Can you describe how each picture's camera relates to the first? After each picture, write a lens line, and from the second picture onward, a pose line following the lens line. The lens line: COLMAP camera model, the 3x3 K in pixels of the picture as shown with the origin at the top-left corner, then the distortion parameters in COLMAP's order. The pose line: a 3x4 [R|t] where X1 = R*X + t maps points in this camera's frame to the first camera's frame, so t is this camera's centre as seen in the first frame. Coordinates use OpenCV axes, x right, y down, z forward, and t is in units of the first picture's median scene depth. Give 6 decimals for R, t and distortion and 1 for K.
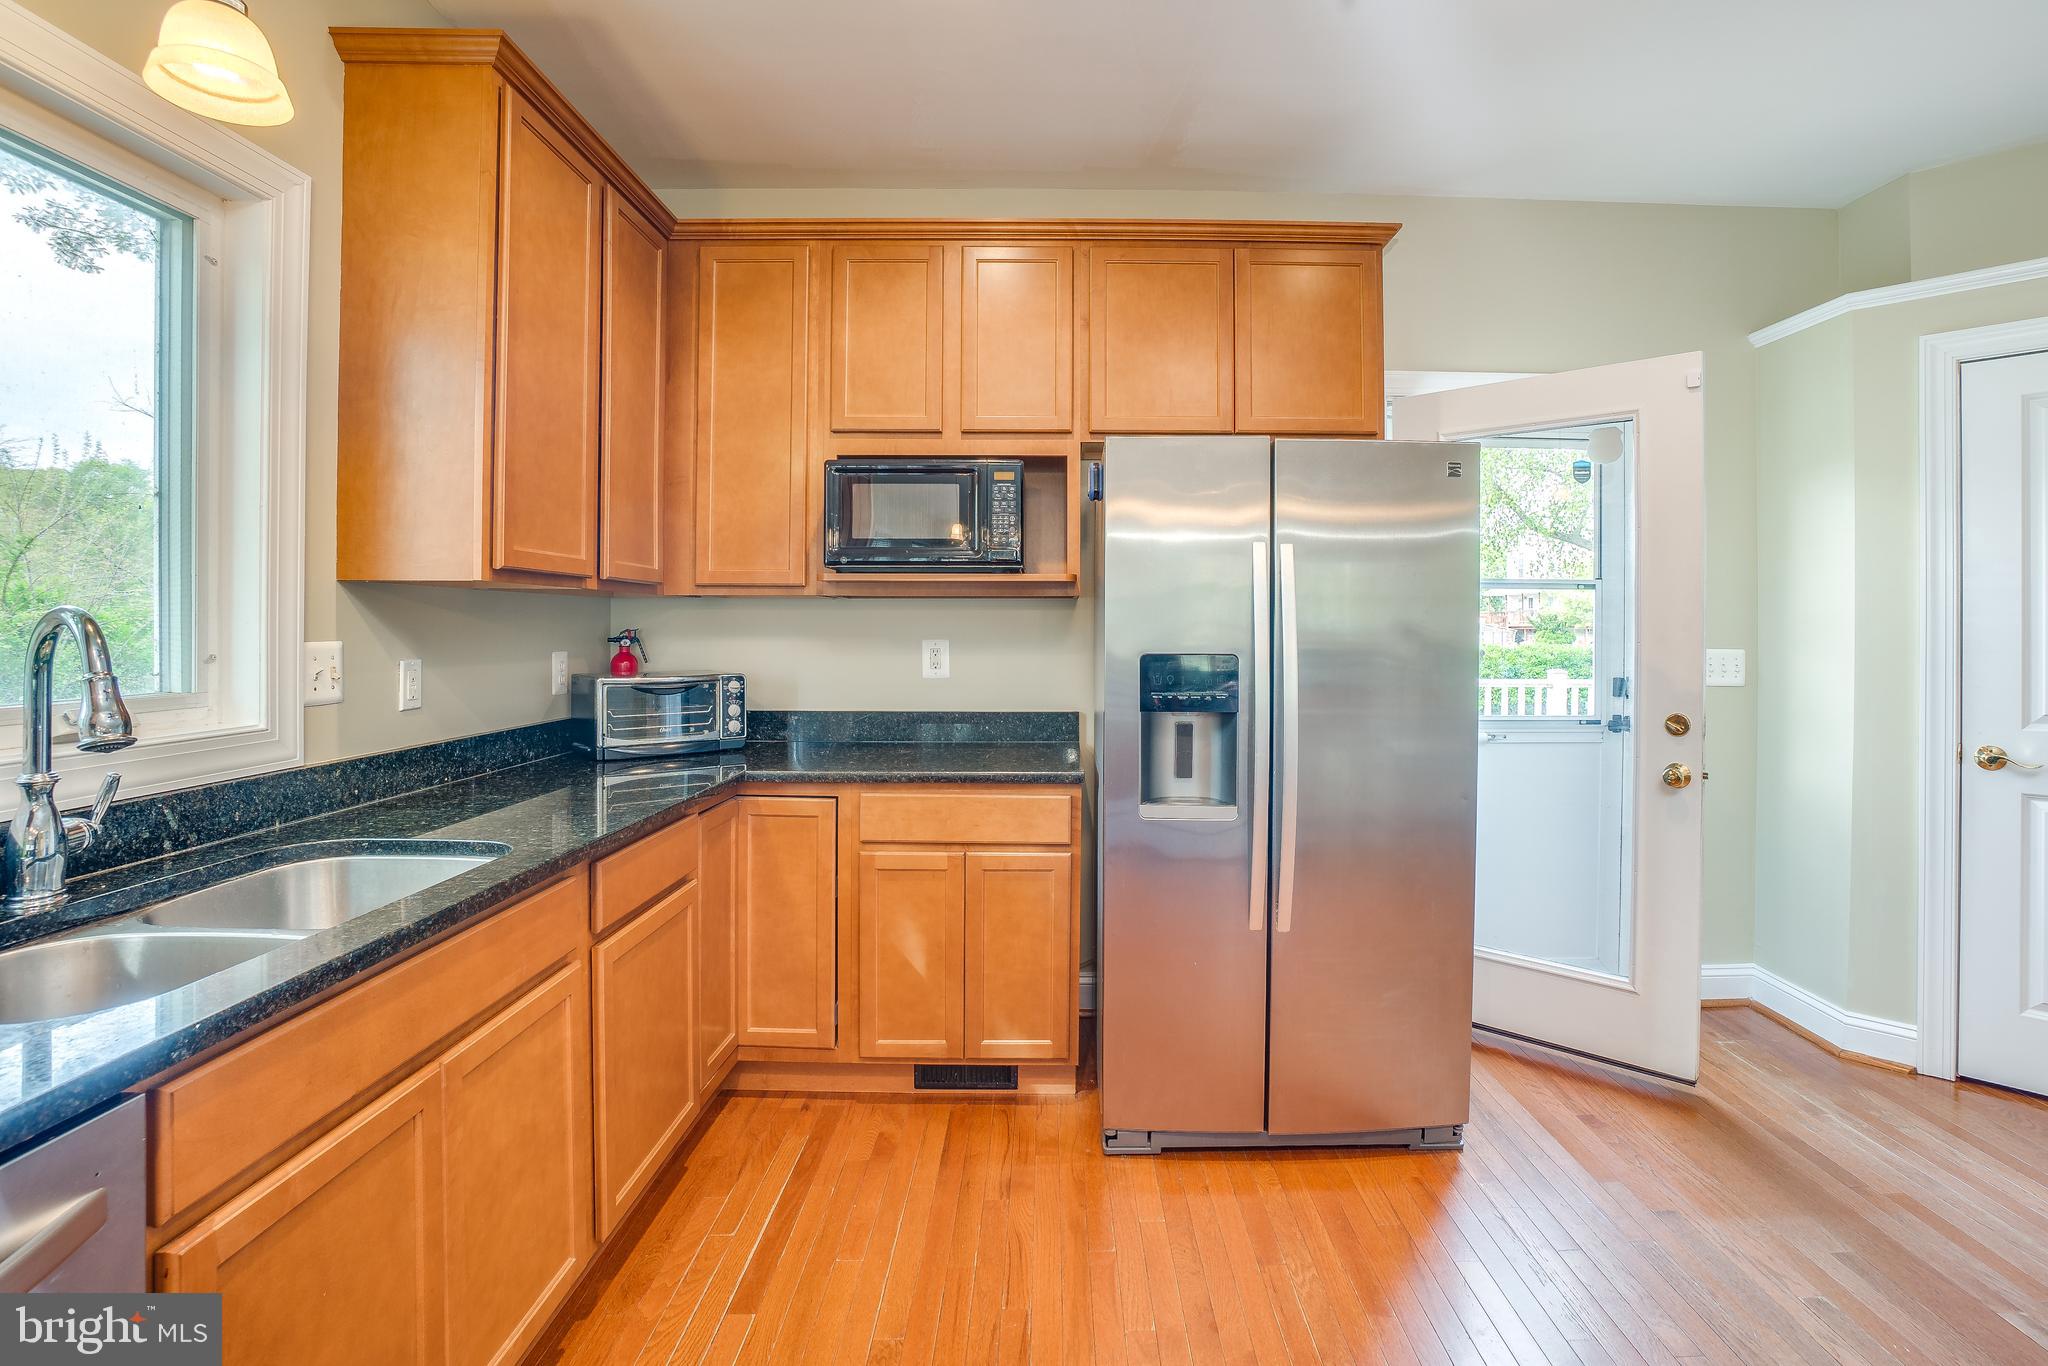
lens RADIAL K [[955.6, 0, 1069.3], [0, 955.6, 628.5], [0, 0, 1]] dist [-0.034843, -0.000083]
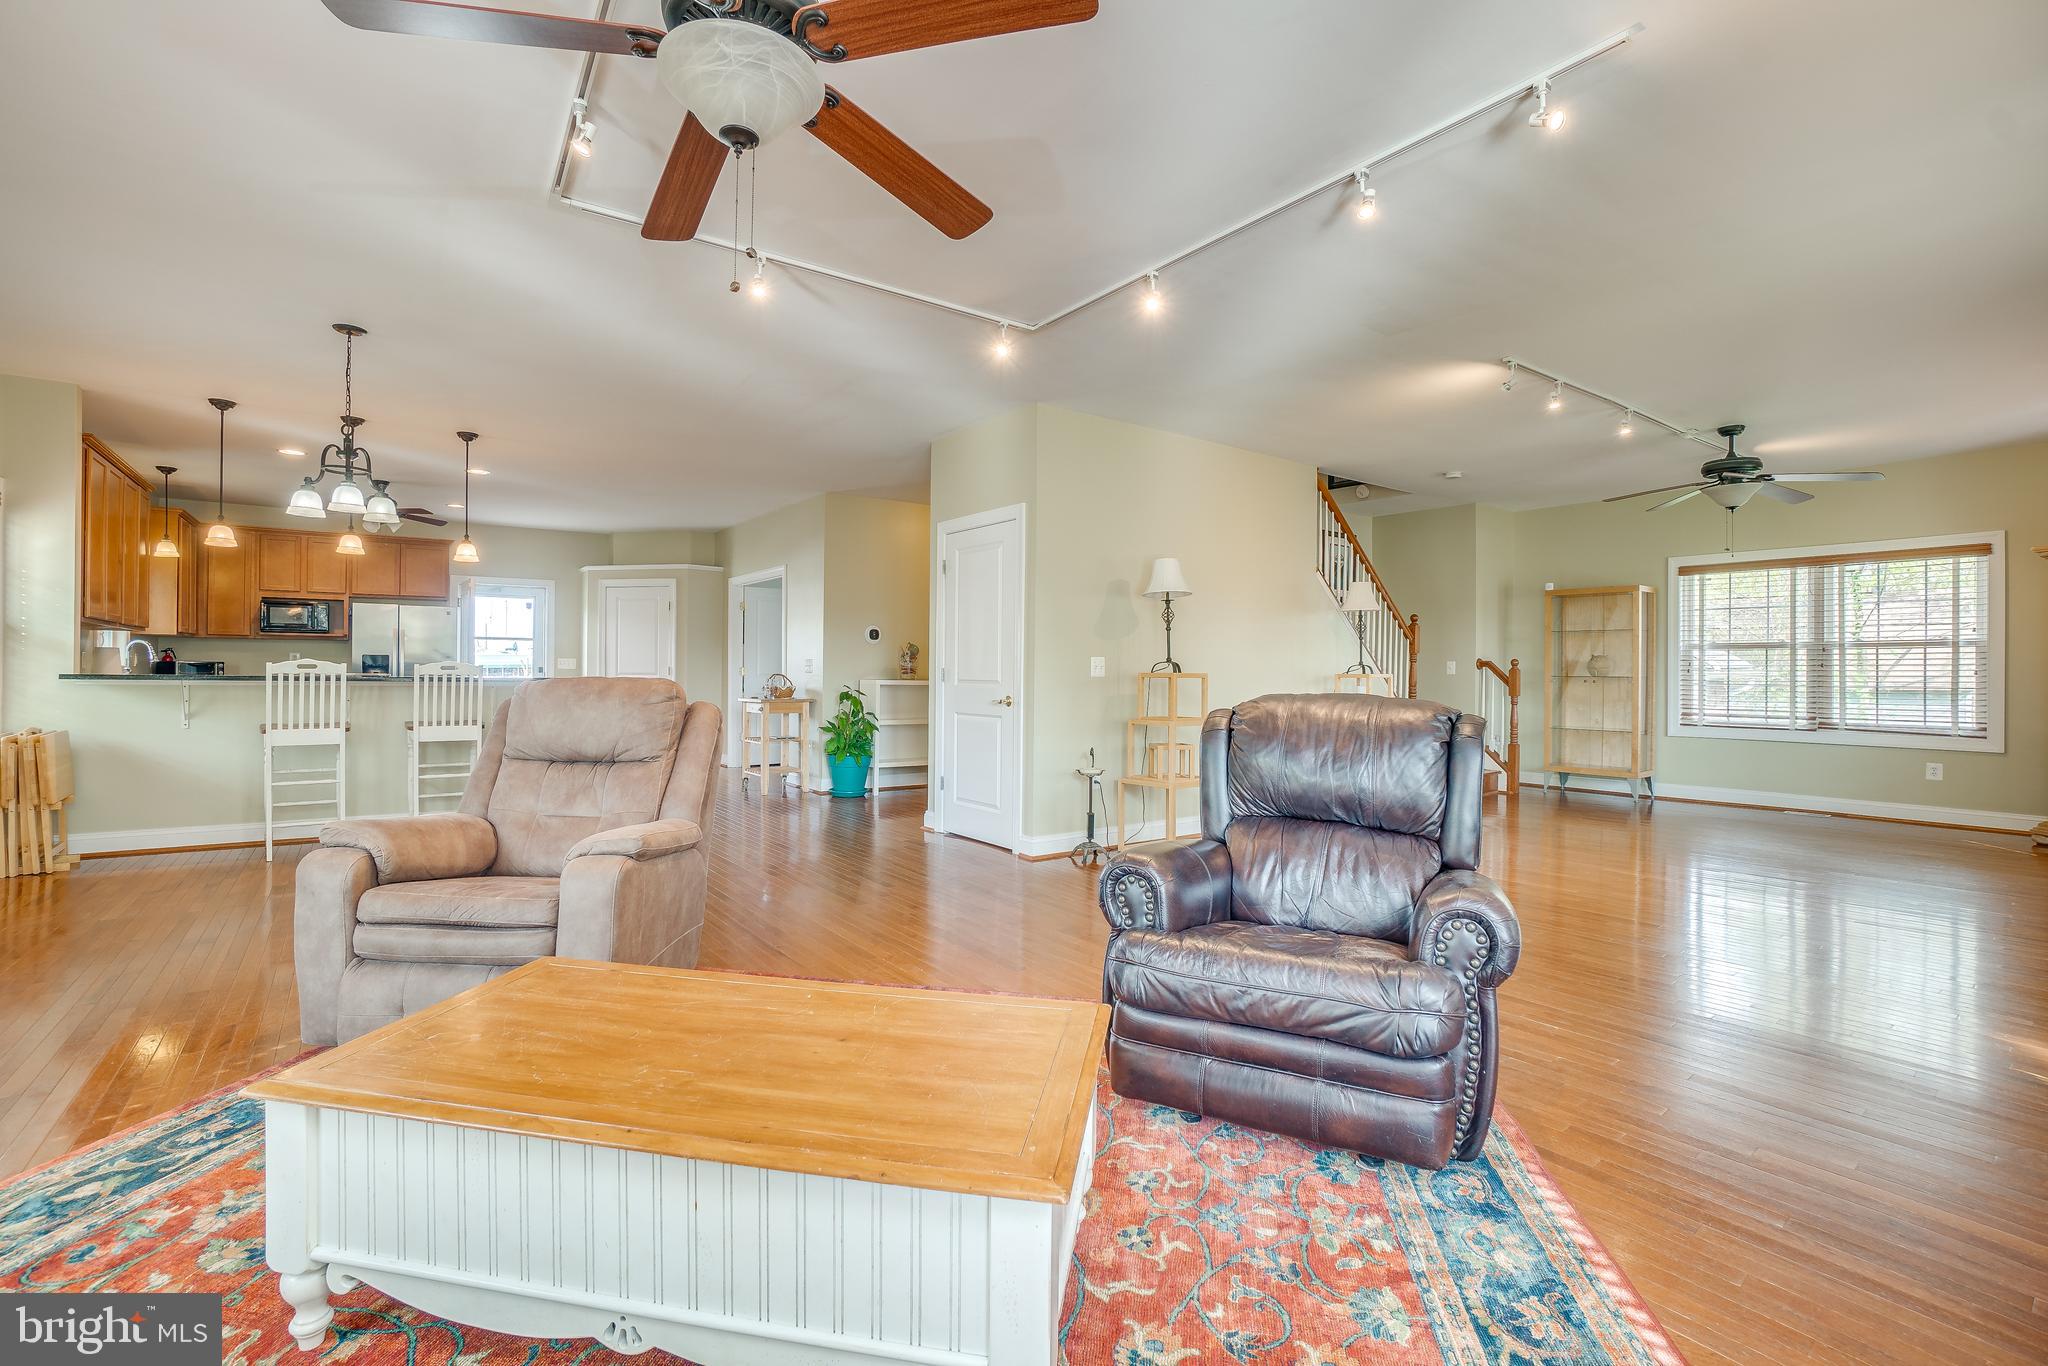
lens RADIAL K [[906.7, 0, 1008.8], [0, 906.7, 669.8], [0, 0, 1]] dist [-0.055242, 0.017313]
pose [[0.821873, 0.002979, 0.569664, 0.168236], [-0.004924, 0.999986, 0.001875, 0.061046], [-0.569650, -0.004346, 0.821876, -3.256000]]
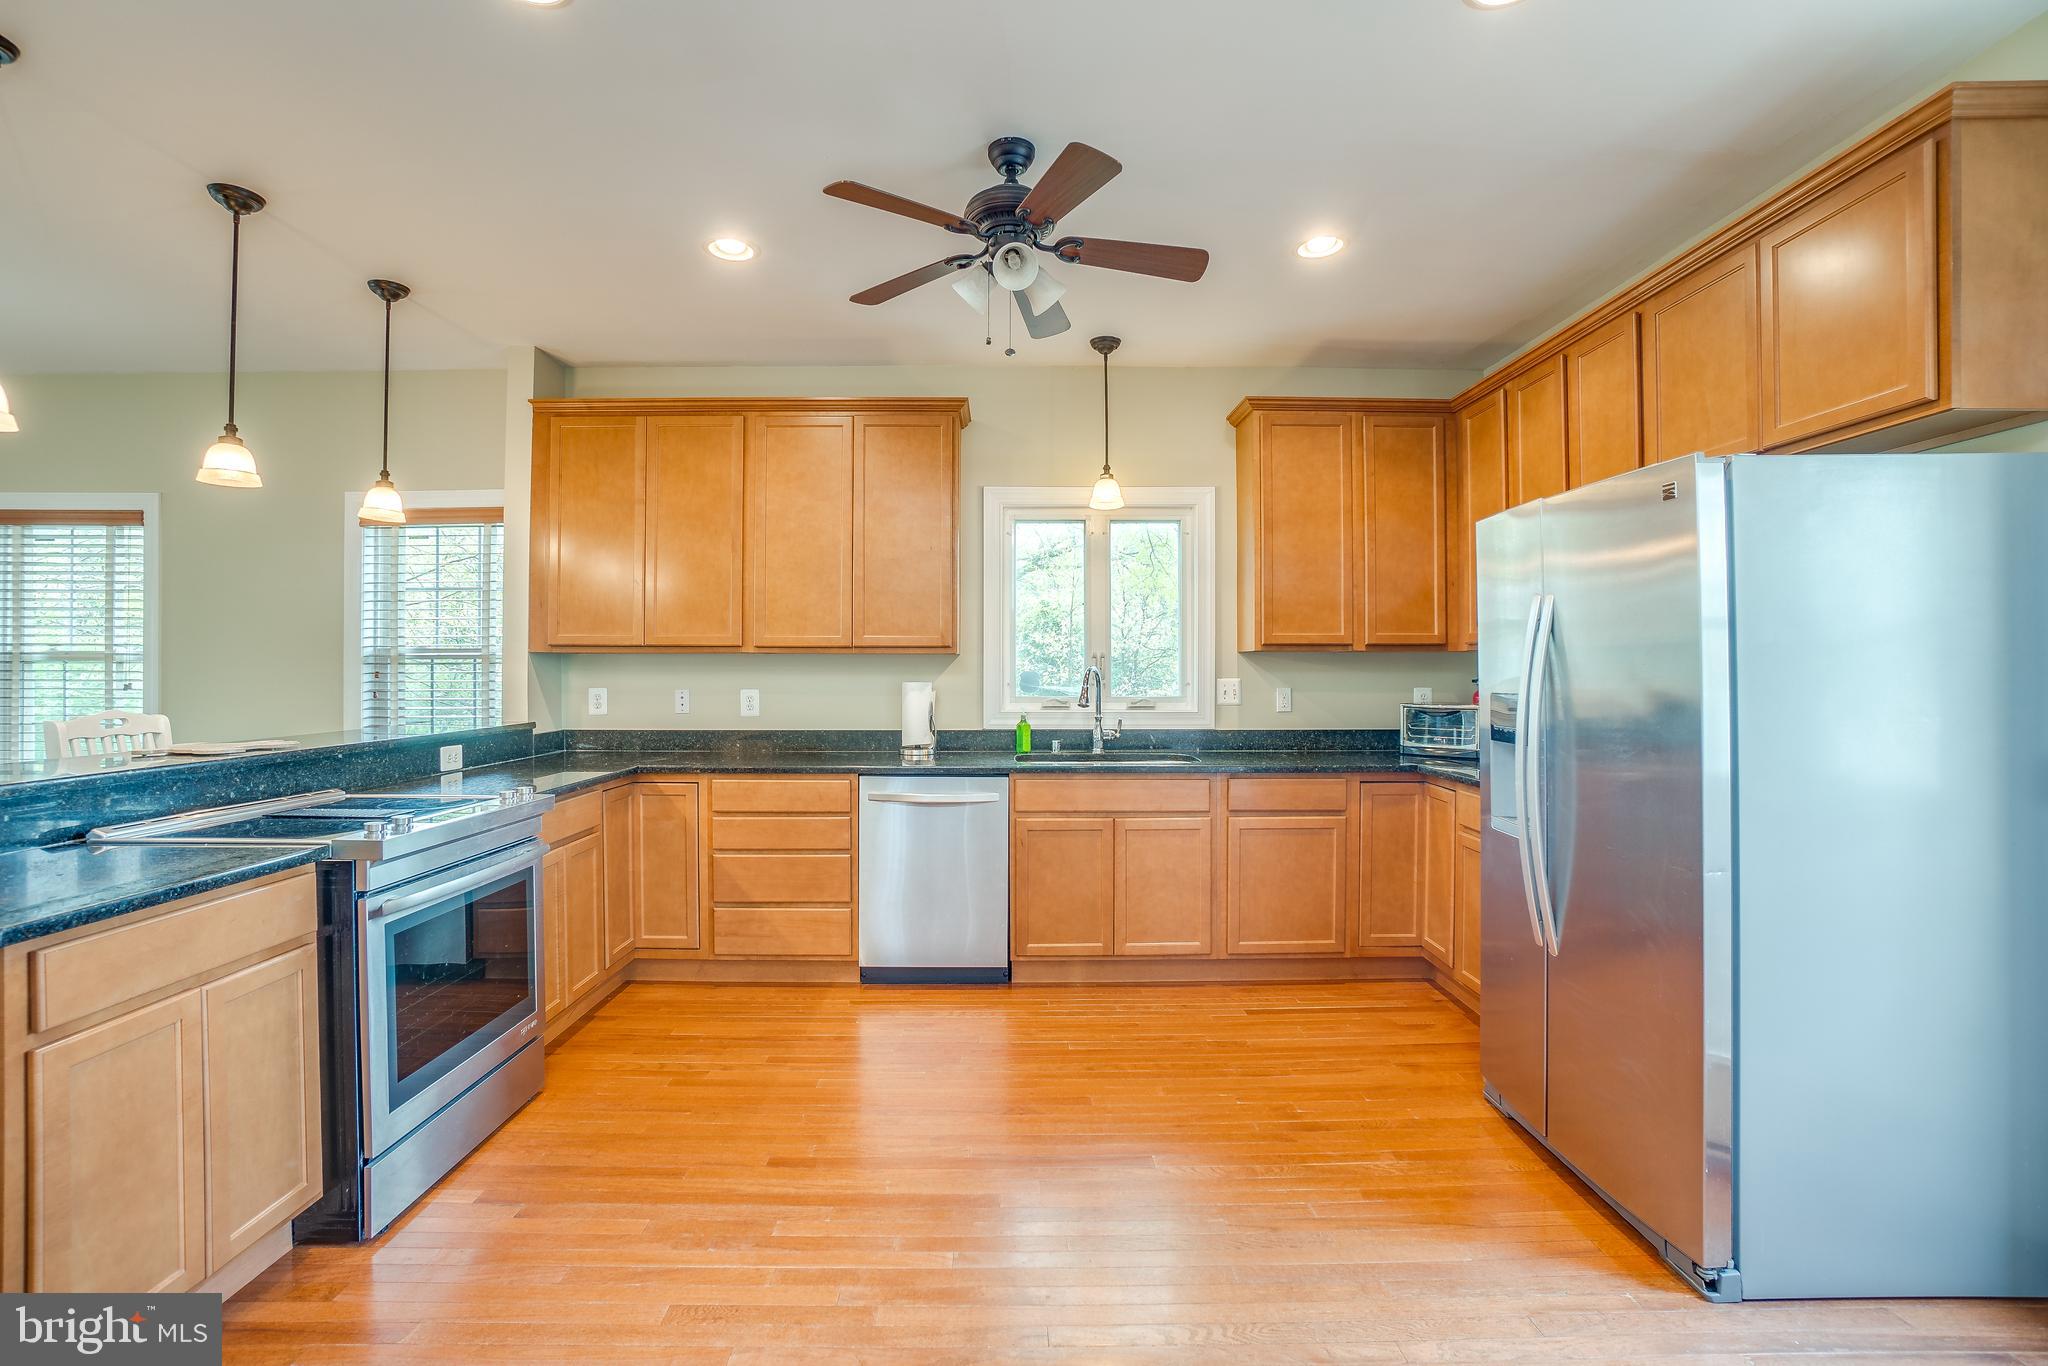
lens RADIAL K [[906.7, 0, 1015.9], [0, 906.7, 667.7], [0, 0, 1]] dist [-0.055242, 0.017313]
pose [[-0.022061, -0.007011, -0.999732, 1.061062], [-0.002109, 0.999974, -0.006966, 0.001882], [0.999754, 0.001955, -0.022075, 0.356958]]
